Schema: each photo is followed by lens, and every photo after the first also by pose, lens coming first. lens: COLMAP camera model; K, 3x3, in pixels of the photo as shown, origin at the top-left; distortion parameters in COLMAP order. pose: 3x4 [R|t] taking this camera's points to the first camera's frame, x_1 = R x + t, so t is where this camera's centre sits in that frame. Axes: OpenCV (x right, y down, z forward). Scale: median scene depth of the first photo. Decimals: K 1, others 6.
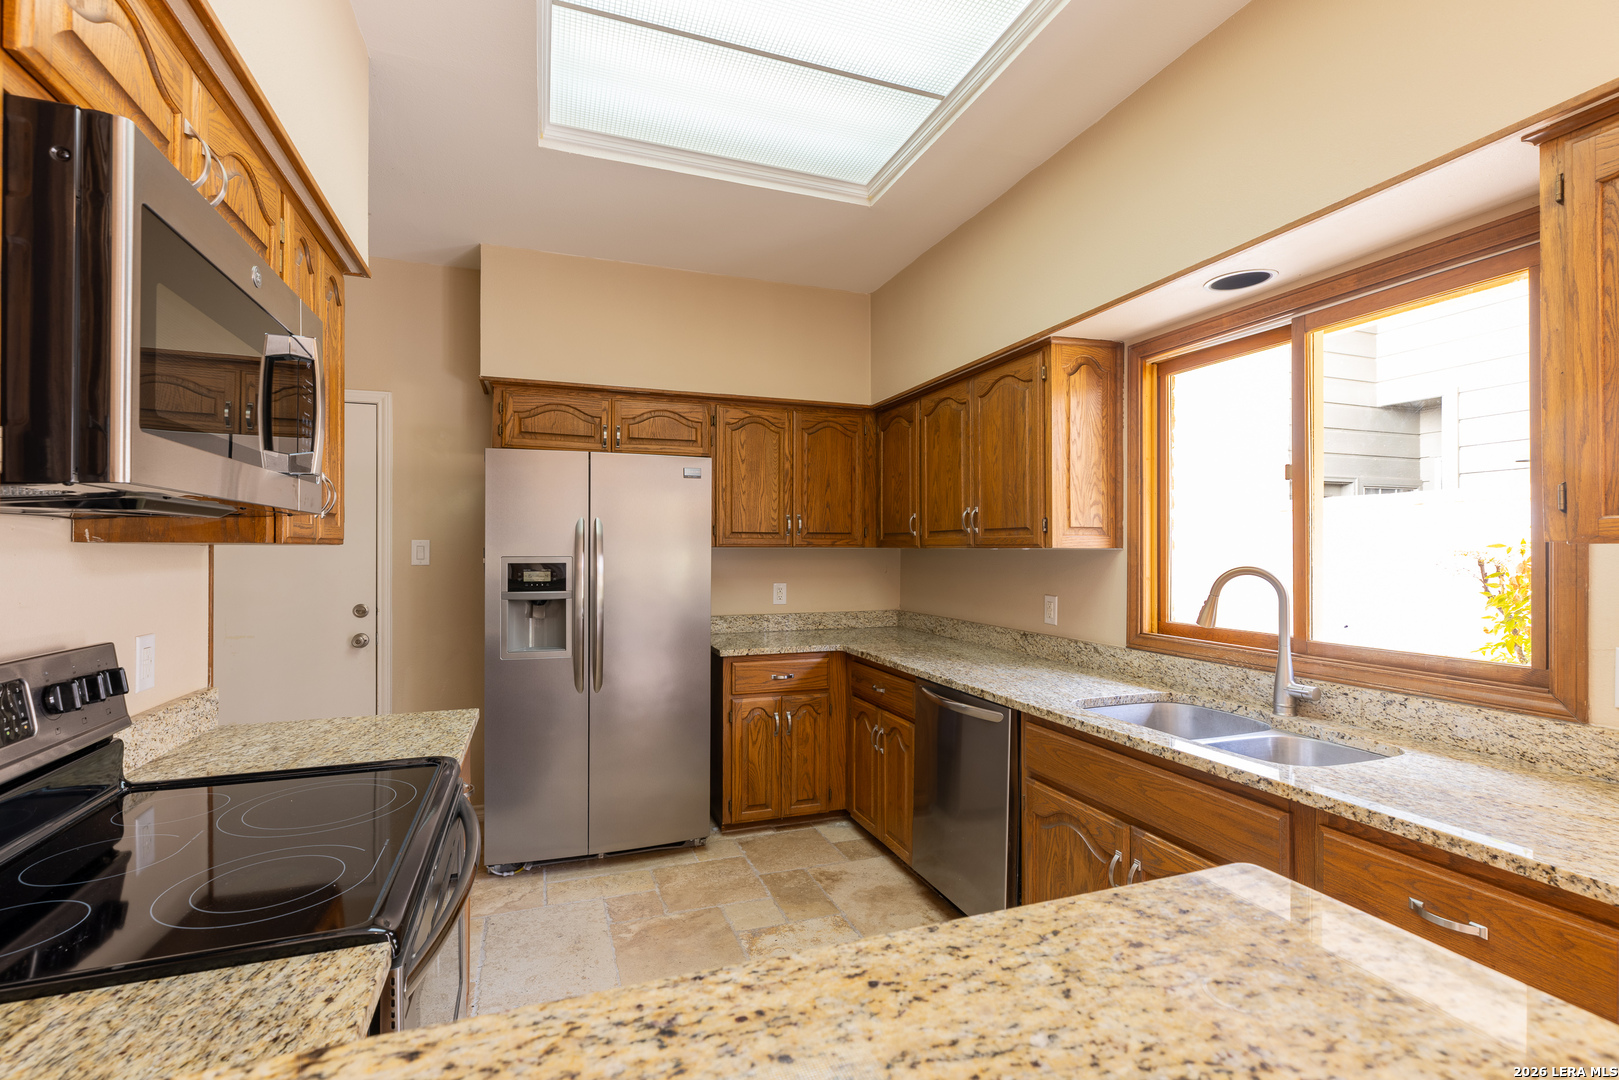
lens RADIAL K [[731.0, 0, 819.1], [0, 731.0, 568.2], [0, 0, 1]] dist [0.002045, 0.000213]
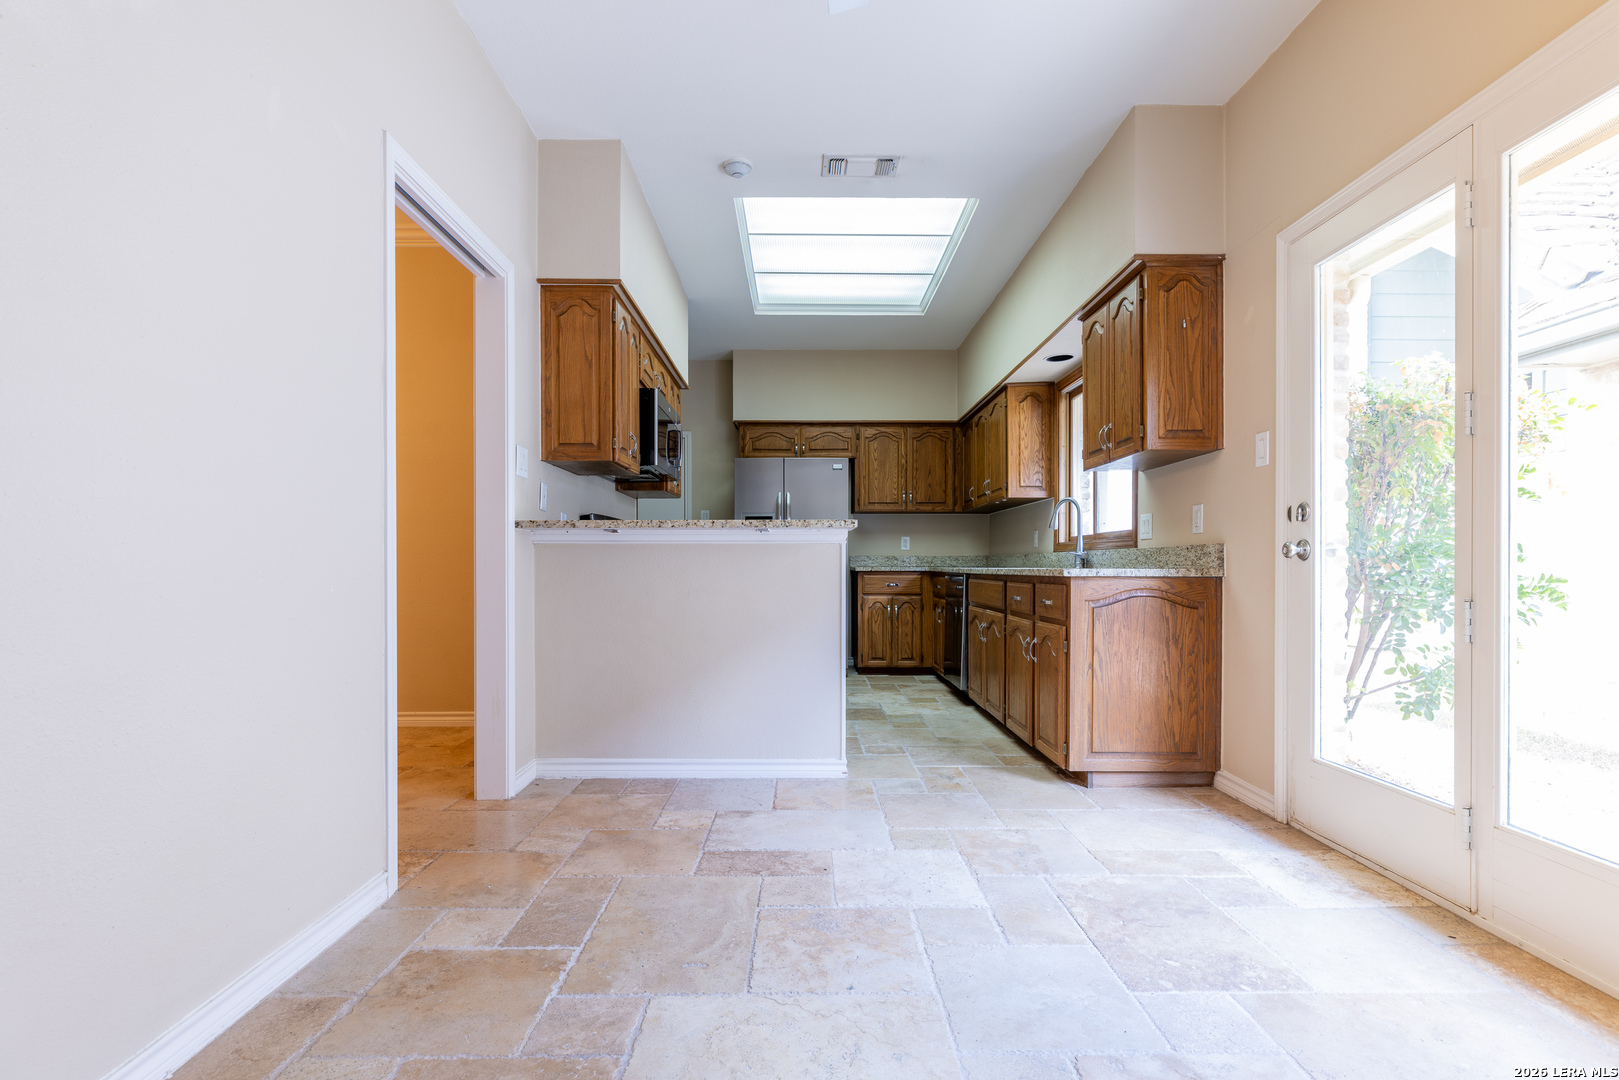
lens RADIAL K [[784.6, 0, 827.4], [0, 784.6, 627.1], [0, 0, 1]] dist [-0.000267, -0.035378]
pose [[0.944844, 0.023504, -0.326677, 0.477496], [-0.006587, 0.998584, 0.052794, 0.175779], [0.327455, -0.047731, 0.943660, -0.927964]]
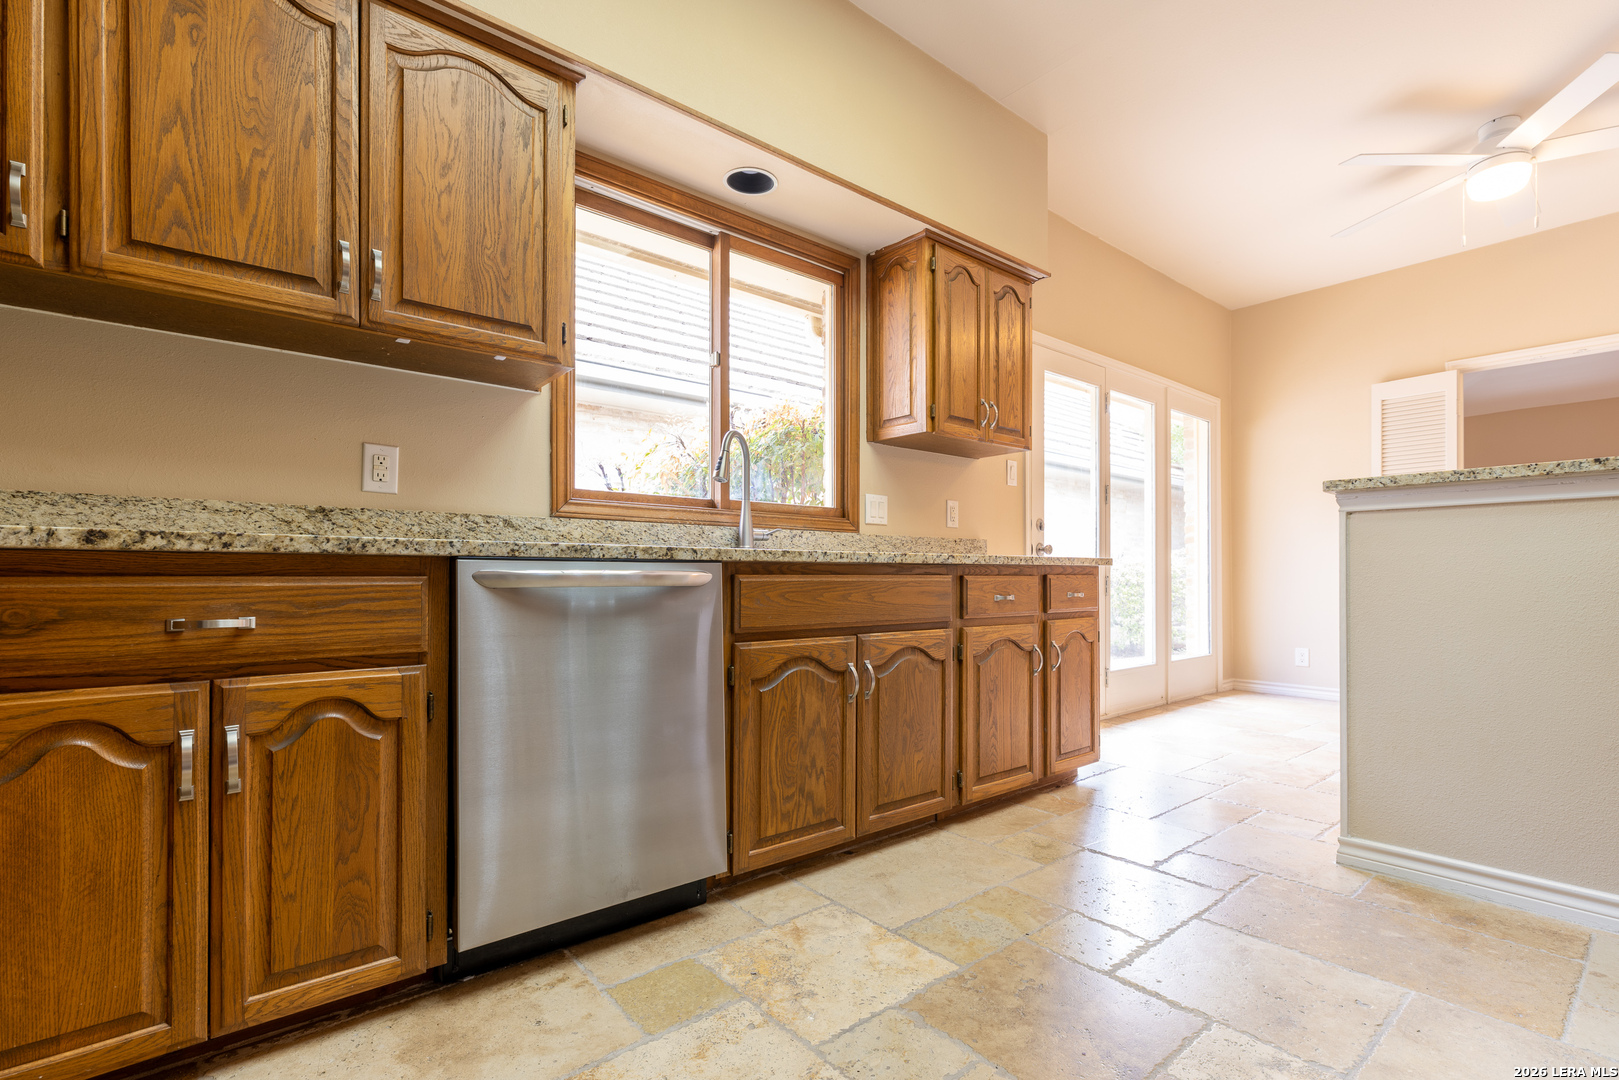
lens RADIAL K [[739.8, 0, 806.4], [0, 739.8, 580.9], [0, 0, 1]] dist [0.001563, 0.000078]
pose [[-0.320773, -0.005421, 0.947141, -0.397142], [0.022864, 0.999648, 0.013465, 0.156882], [-0.946880, 0.025975, -0.320536, 0.901997]]
